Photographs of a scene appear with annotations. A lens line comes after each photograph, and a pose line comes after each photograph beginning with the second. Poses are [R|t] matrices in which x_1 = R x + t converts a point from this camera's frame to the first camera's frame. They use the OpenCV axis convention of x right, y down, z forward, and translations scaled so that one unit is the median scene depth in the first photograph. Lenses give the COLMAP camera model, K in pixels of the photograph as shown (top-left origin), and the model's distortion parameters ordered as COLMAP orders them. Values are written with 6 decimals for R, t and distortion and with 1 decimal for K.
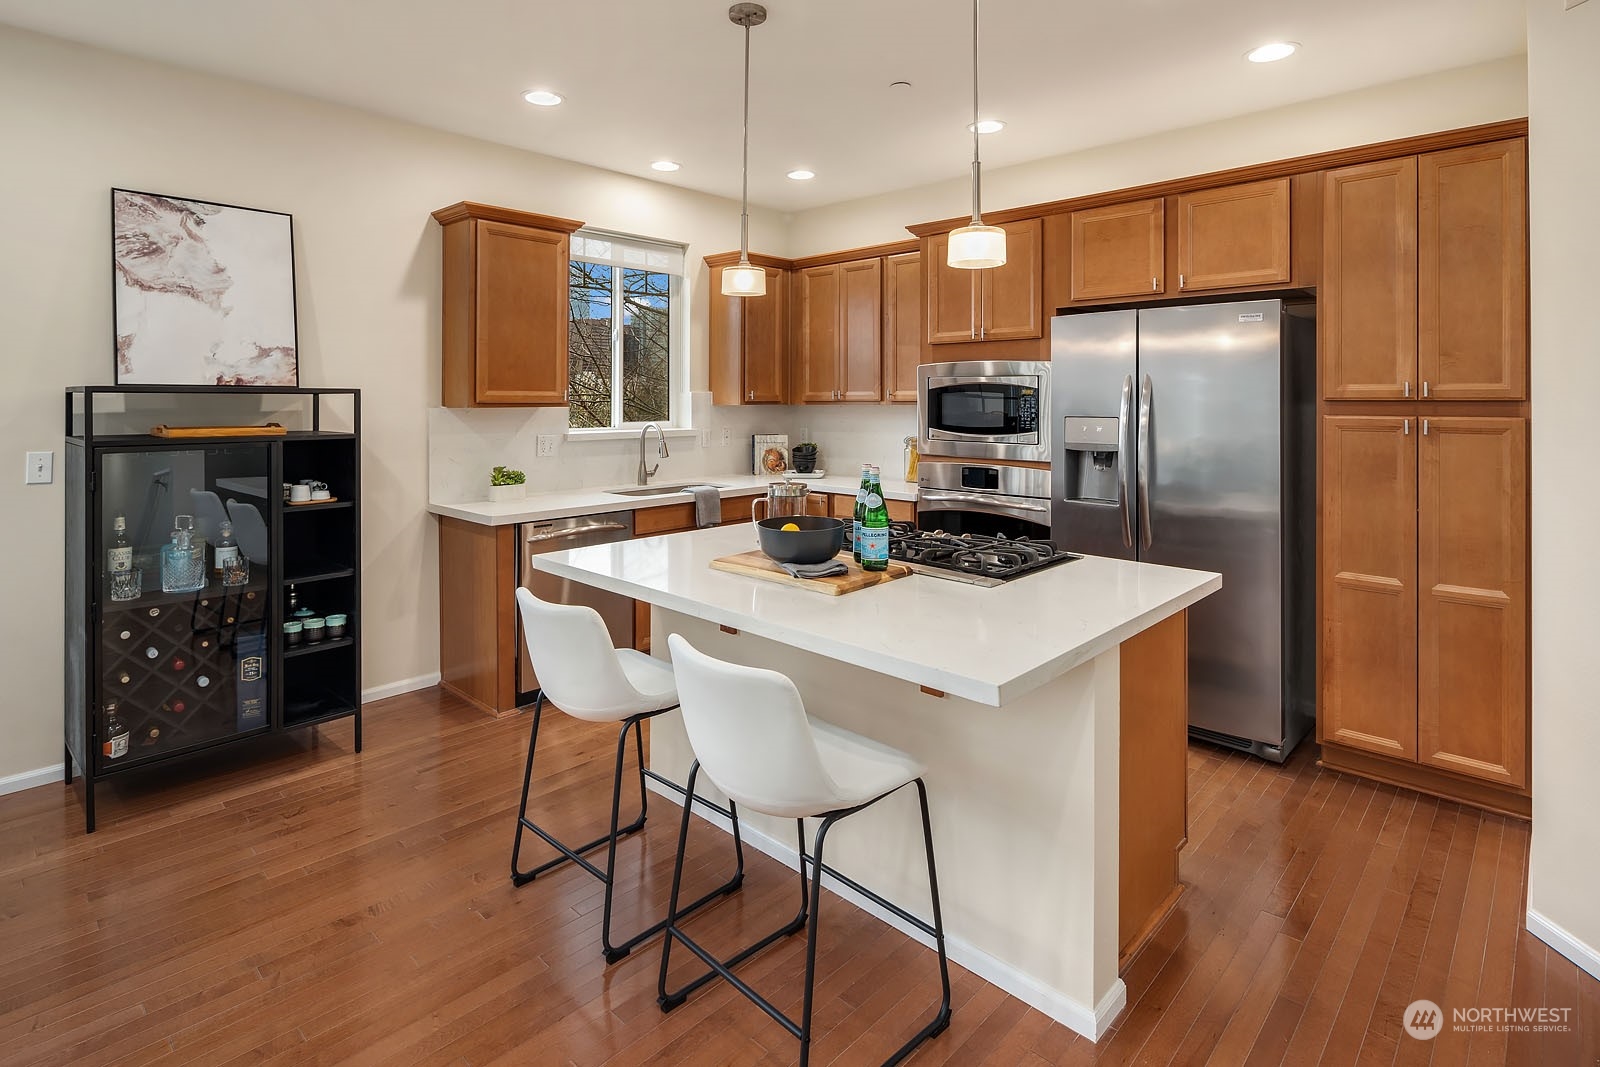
lens RADIAL K [[812.0, 0, 784.8], [0, 812.0, 395.2], [0, 0, 1]] dist [0.000173, -0.000702]
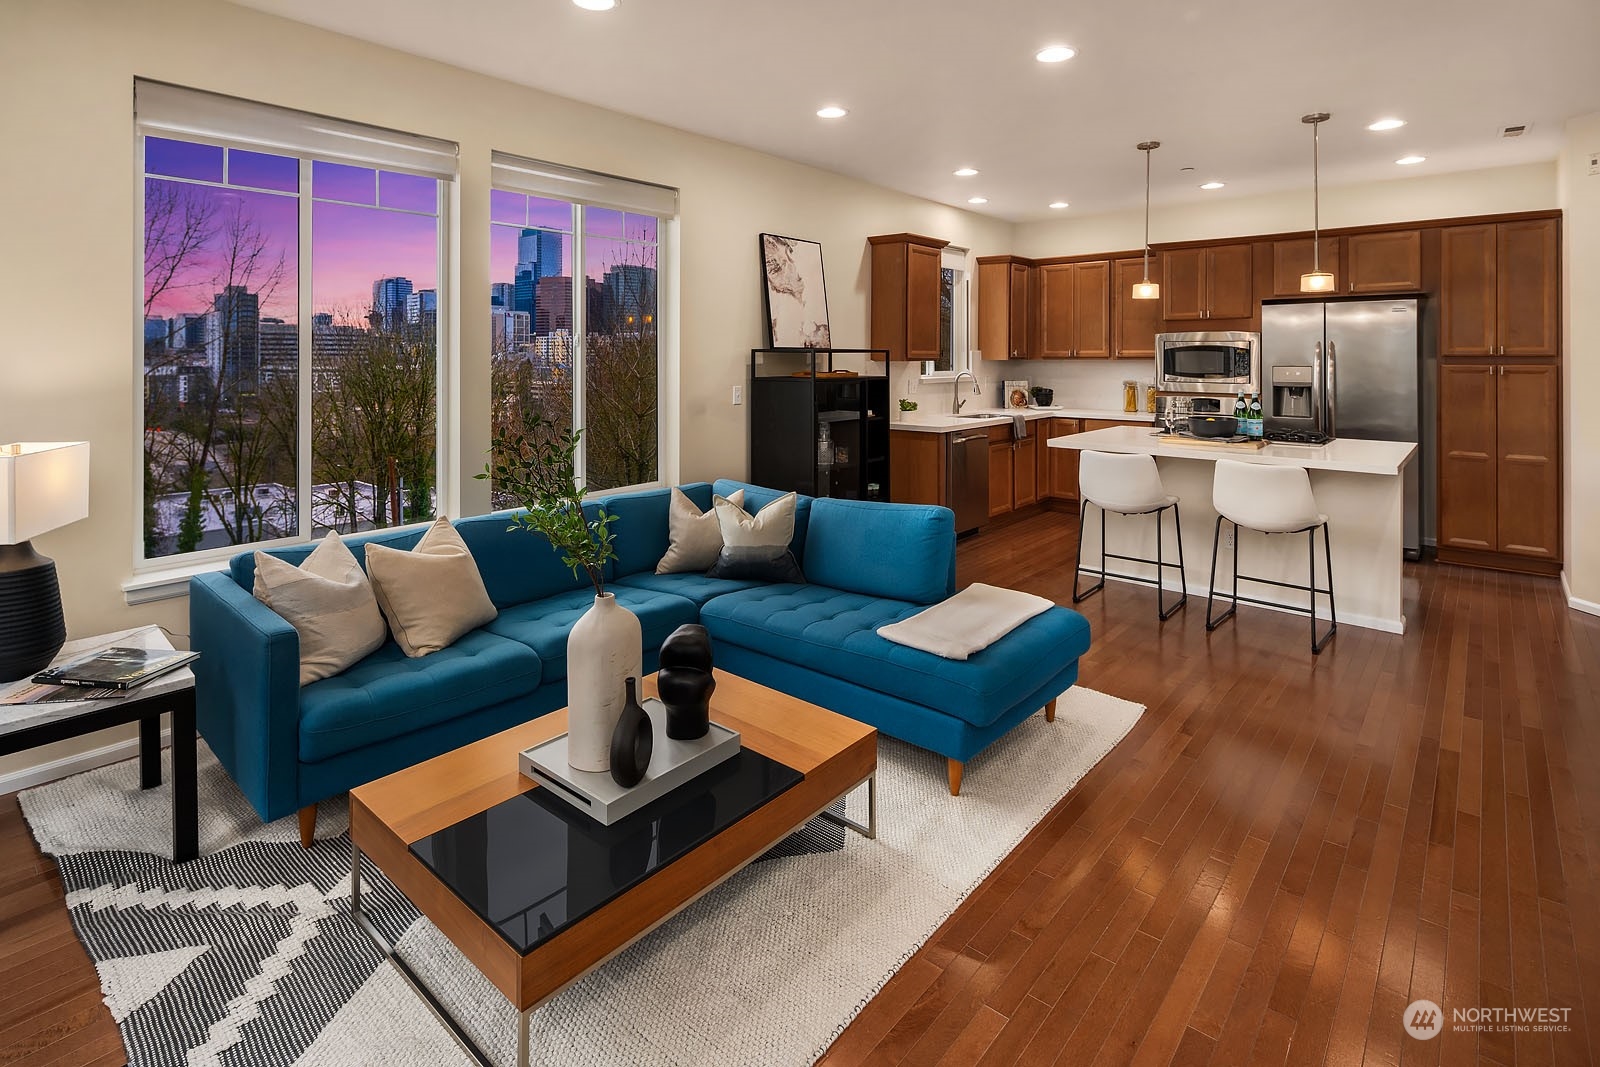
lens RADIAL K [[796.8, 0, 787.5], [0, 796.8, 354.5], [0, 0, 1]] dist [-0.000638, -0.000510]
pose [[0.998967, -0.000807, 0.045444, -0.736670], [0.000661, 0.999995, 0.003230, -0.003487], [-0.045446, -0.003197, 0.998962, -0.593150]]
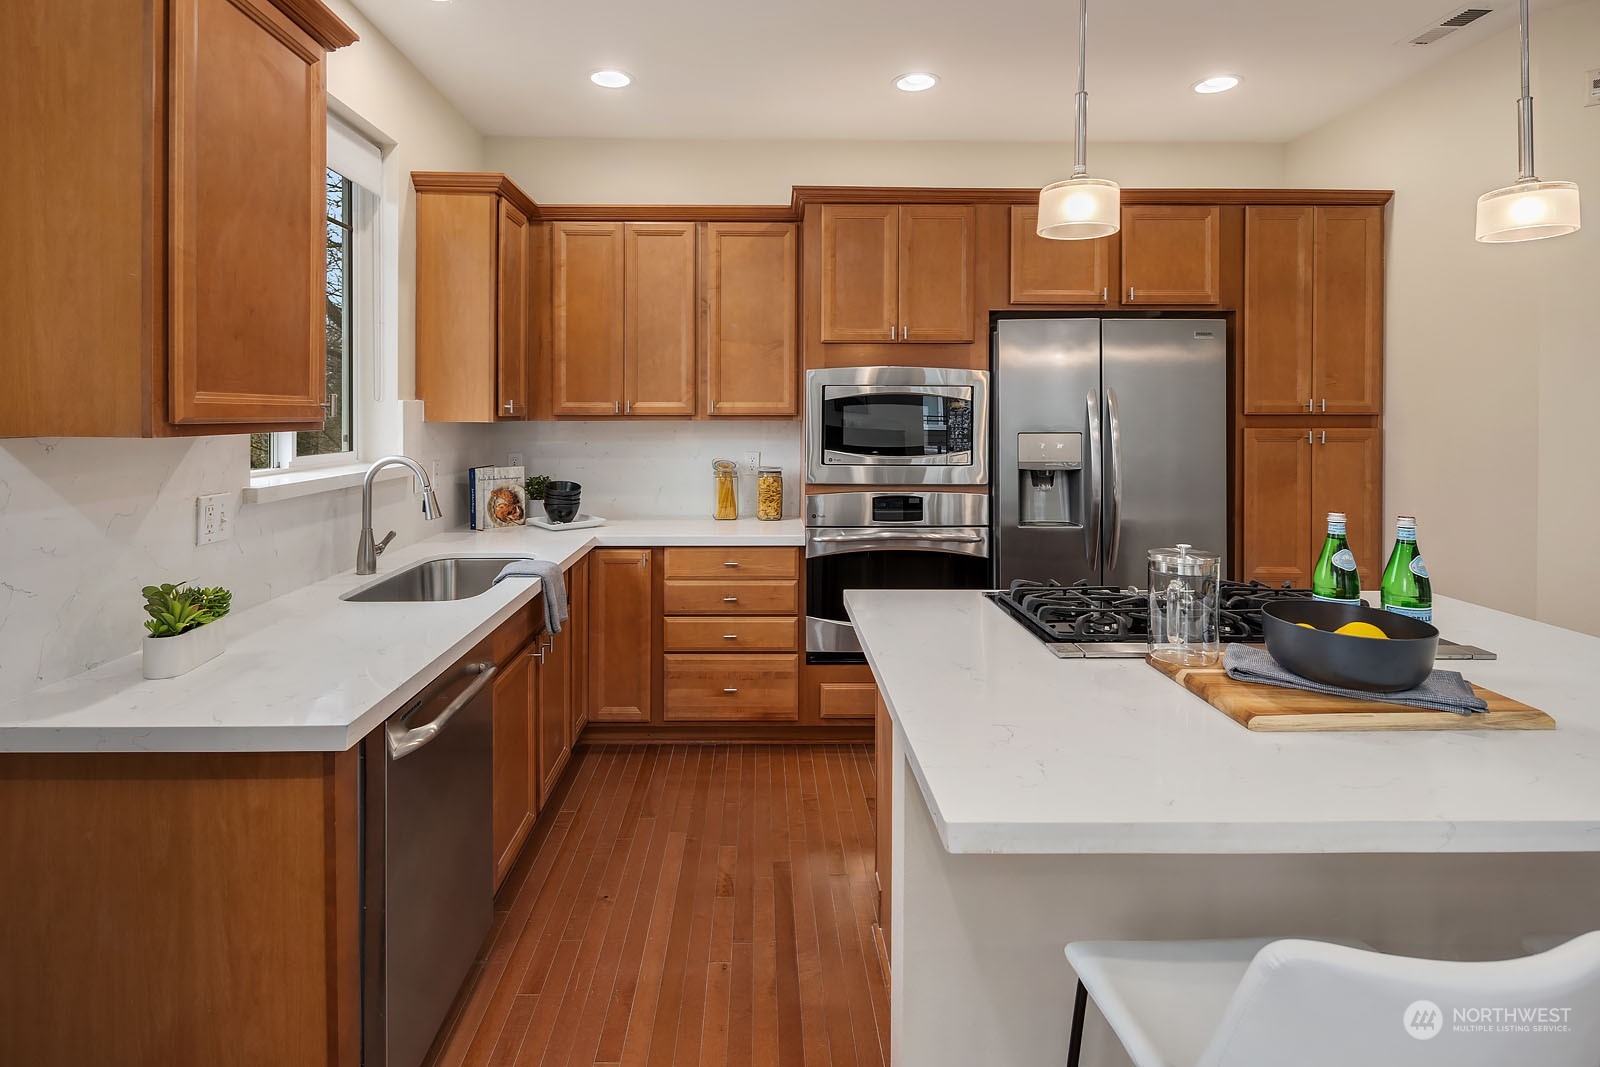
lens RADIAL K [[792.0, 0, 772.5], [0, 792.0, 413.6], [0, 0, 1]] dist [-0.002768, -0.000221]
pose [[0.710130, -0.001343, 0.704069, -0.472150], [-0.004359, 0.999971, 0.006305, 0.001174], [-0.704057, -0.007546, 0.710103, 0.592684]]
